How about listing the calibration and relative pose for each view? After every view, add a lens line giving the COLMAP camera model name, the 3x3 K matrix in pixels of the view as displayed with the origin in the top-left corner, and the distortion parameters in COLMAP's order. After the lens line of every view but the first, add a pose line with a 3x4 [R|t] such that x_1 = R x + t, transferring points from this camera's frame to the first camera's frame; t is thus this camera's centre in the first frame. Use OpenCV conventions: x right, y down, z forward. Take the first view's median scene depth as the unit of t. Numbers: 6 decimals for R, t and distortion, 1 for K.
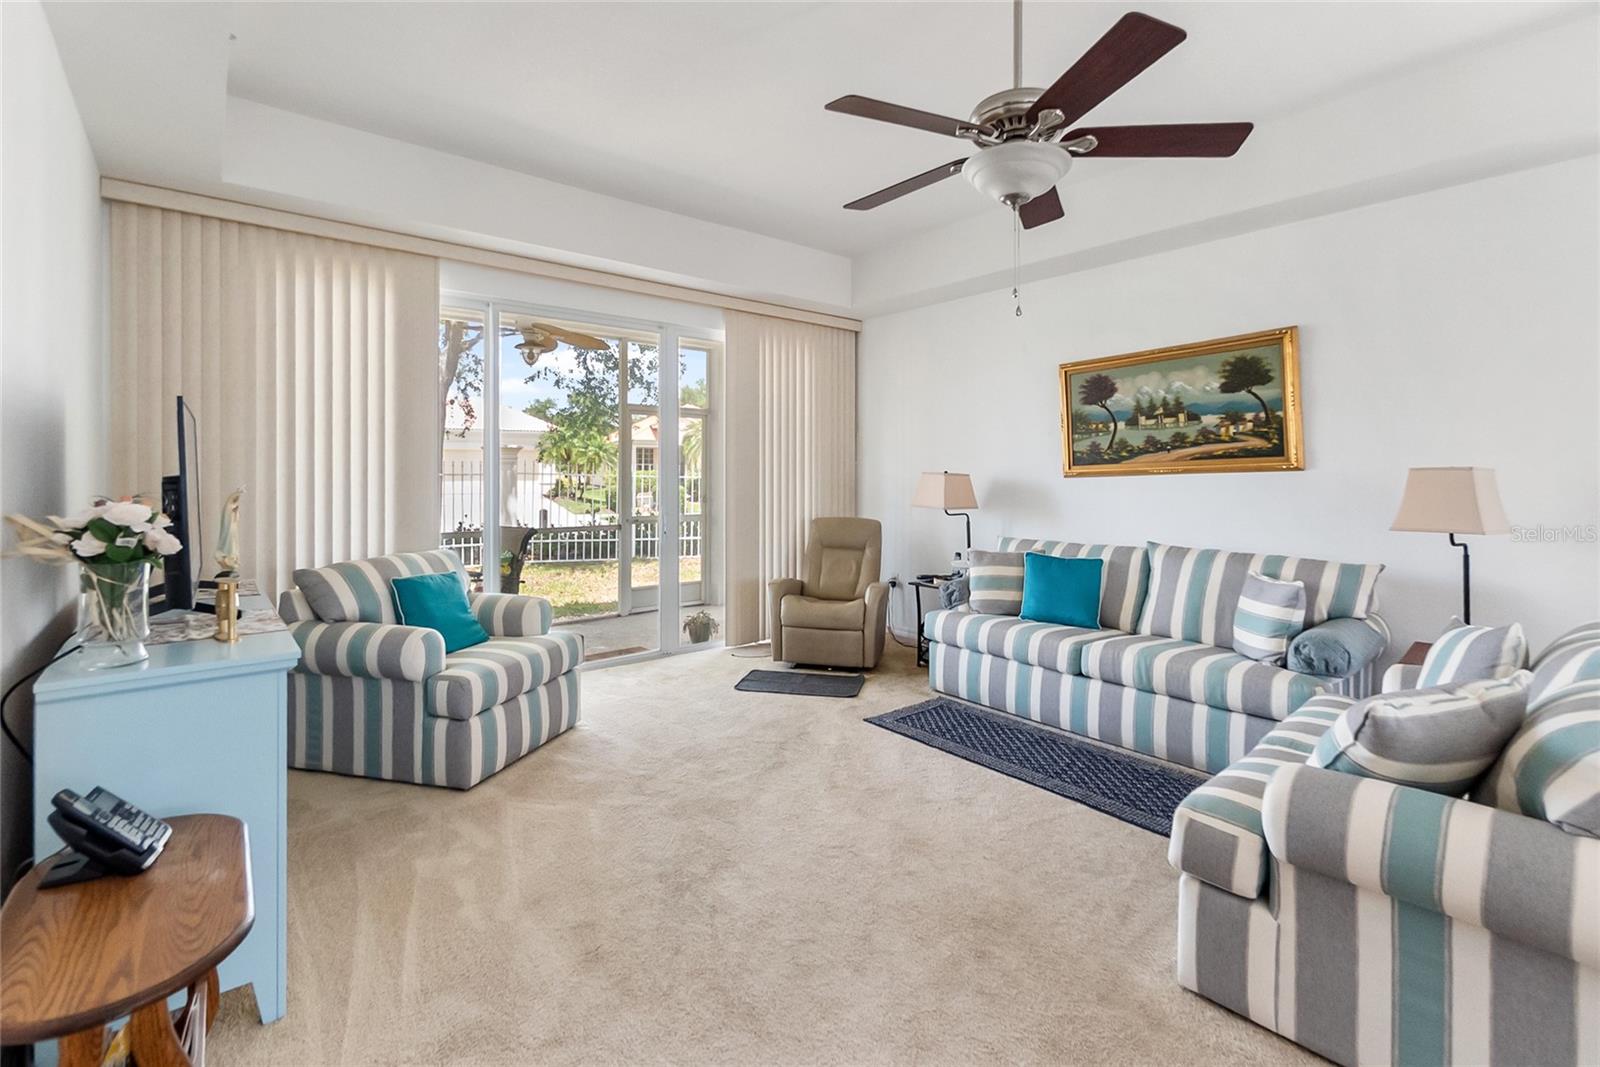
lens RADIAL K [[719.5, 0, 803.4], [0, 719.5, 476.4], [0, 0, 1]] dist [-0.001993, 0.000105]
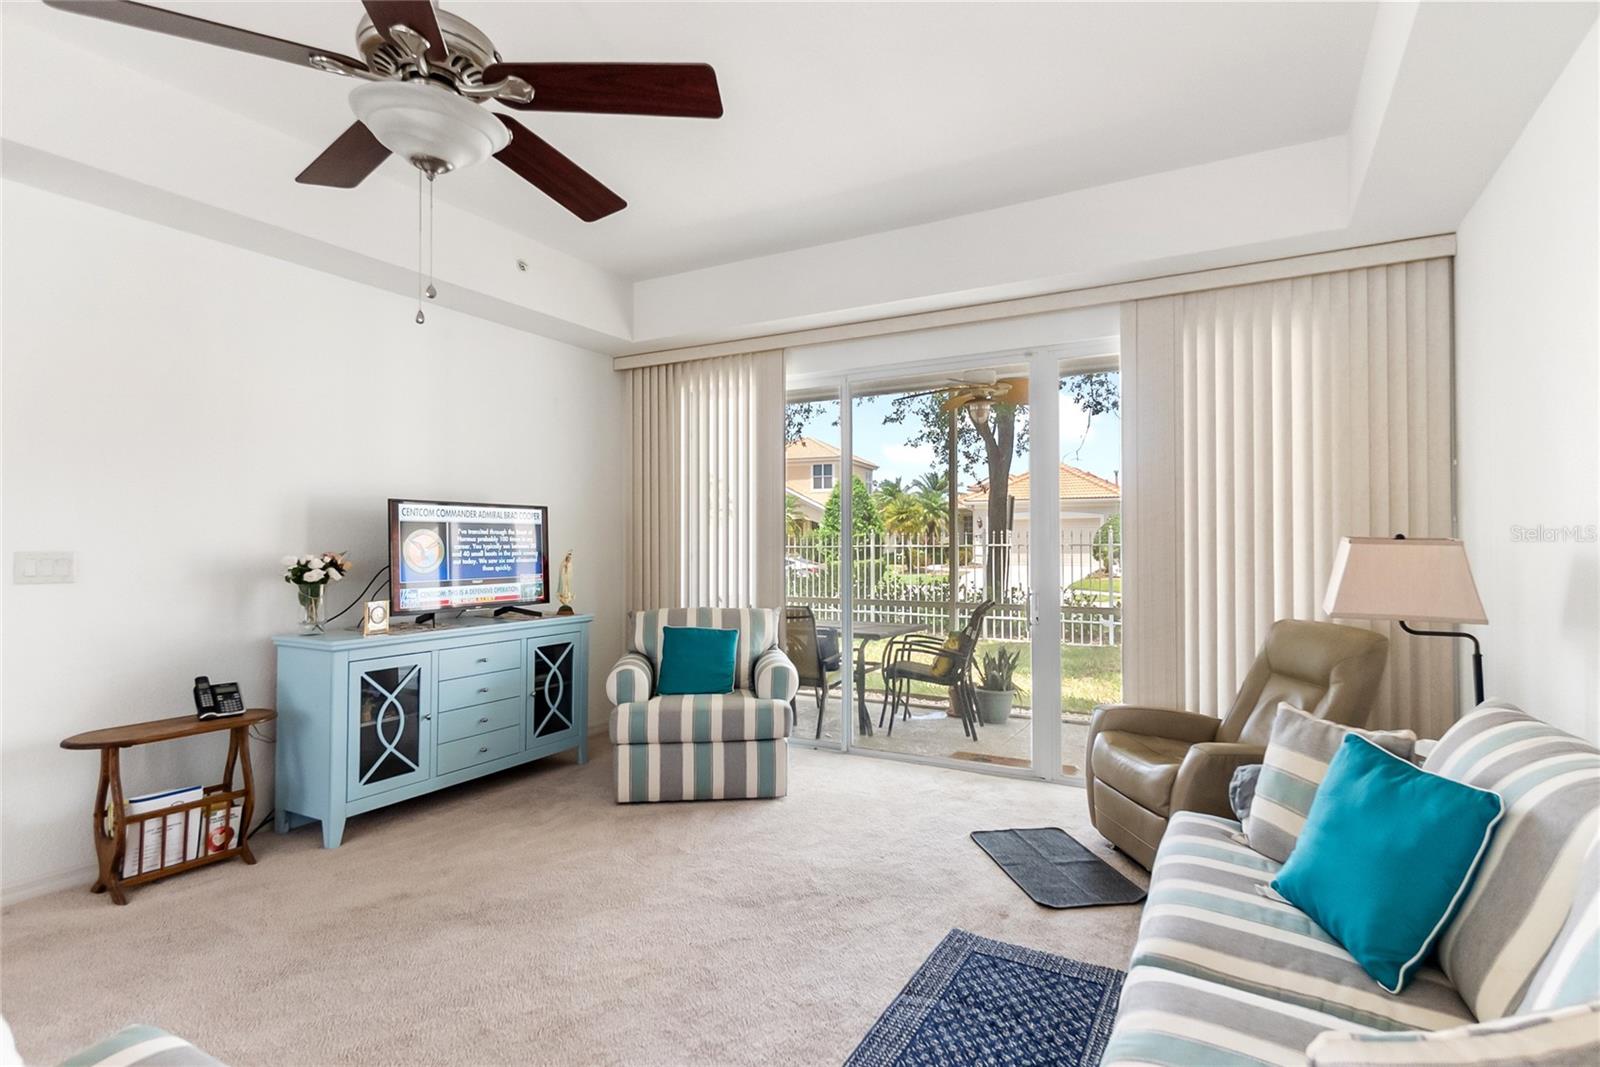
lens RADIAL K [[798.1, 0, 800.0], [0, 798.1, 533.5], [0, 0, 1]] dist [0.016076, 0.000092]
pose [[0.356771, -0.012778, -0.934105, 0.679557], [-0.001891, 0.999895, -0.014400, 0.000914], [0.934190, 0.006904, 0.356709, 0.605028]]
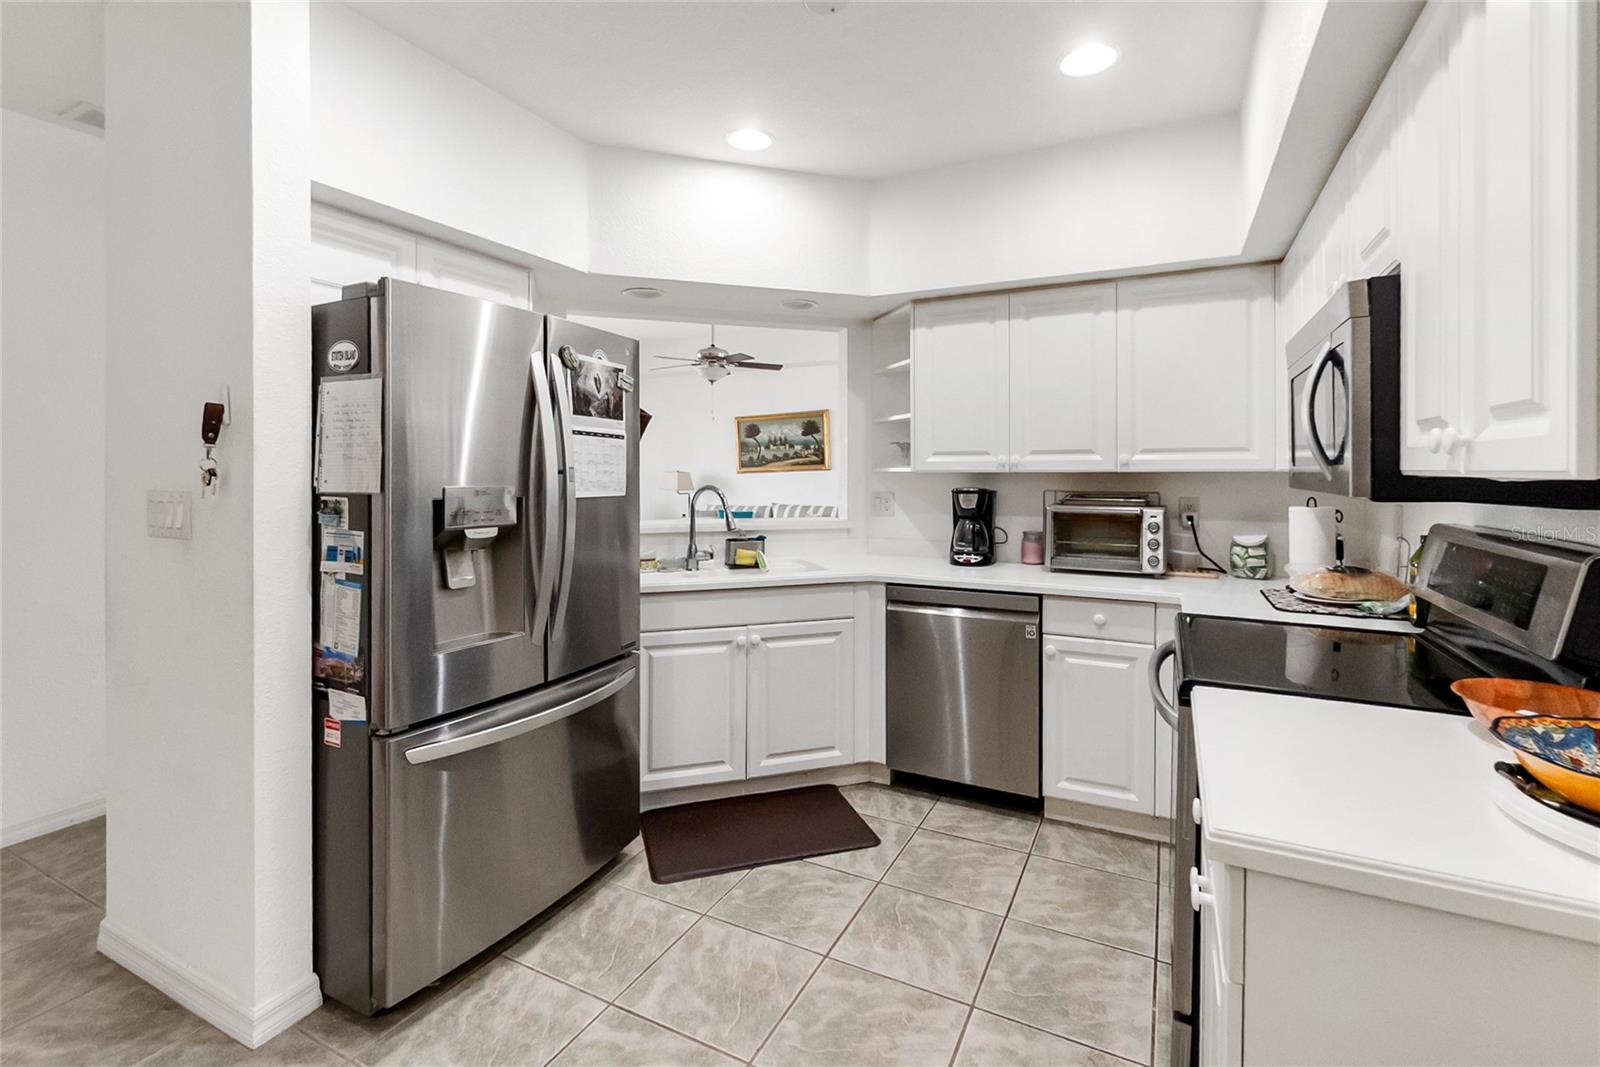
lens RADIAL K [[719.5, 0, 803.4], [0, 719.5, 476.4], [0, 0, 1]] dist [-0.001993, 0.000105]
pose [[0.917848, -0.001949, 0.396926, -0.313119], [0.001082, 0.999997, 0.002408, 0.005428], [-0.396930, -0.001781, 0.917847, -1.082363]]
